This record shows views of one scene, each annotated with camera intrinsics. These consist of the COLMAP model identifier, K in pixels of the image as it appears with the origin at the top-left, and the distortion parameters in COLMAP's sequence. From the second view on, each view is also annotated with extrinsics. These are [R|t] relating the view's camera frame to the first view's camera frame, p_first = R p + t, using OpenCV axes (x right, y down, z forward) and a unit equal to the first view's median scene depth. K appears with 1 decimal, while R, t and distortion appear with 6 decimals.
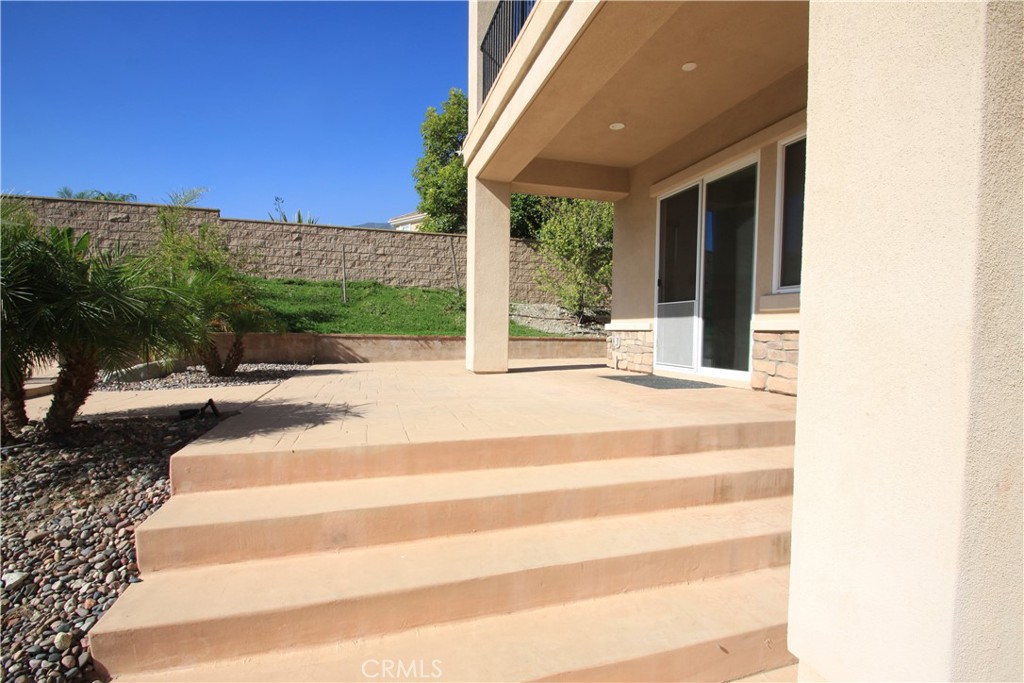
lens RADIAL K [[476.5, 0, 507.7], [0, 476.5, 348.8], [0, 0, 1]] dist [0.006240, -0.011755]
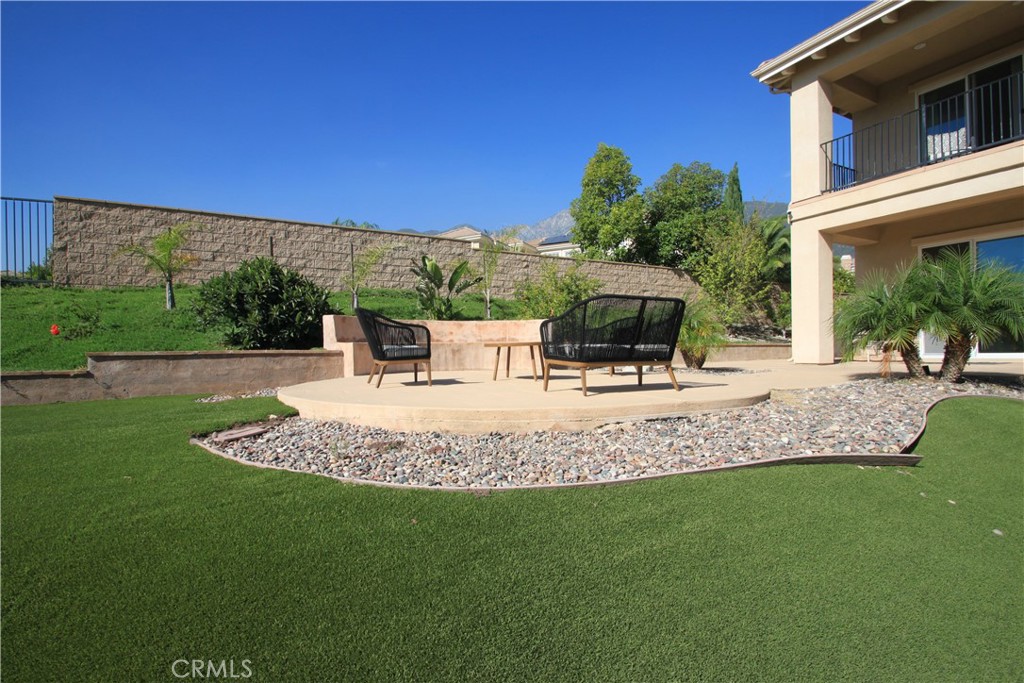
lens RADIAL K [[476.5, 0, 513.4], [0, 476.5, 348.5], [0, 0, 1]] dist [0.006240, -0.011755]
pose [[0.979680, -0.023743, 0.199154, -0.795730], [0.033441, 0.998405, -0.045477, 0.025297], [-0.197757, 0.051213, 0.978912, -0.143066]]
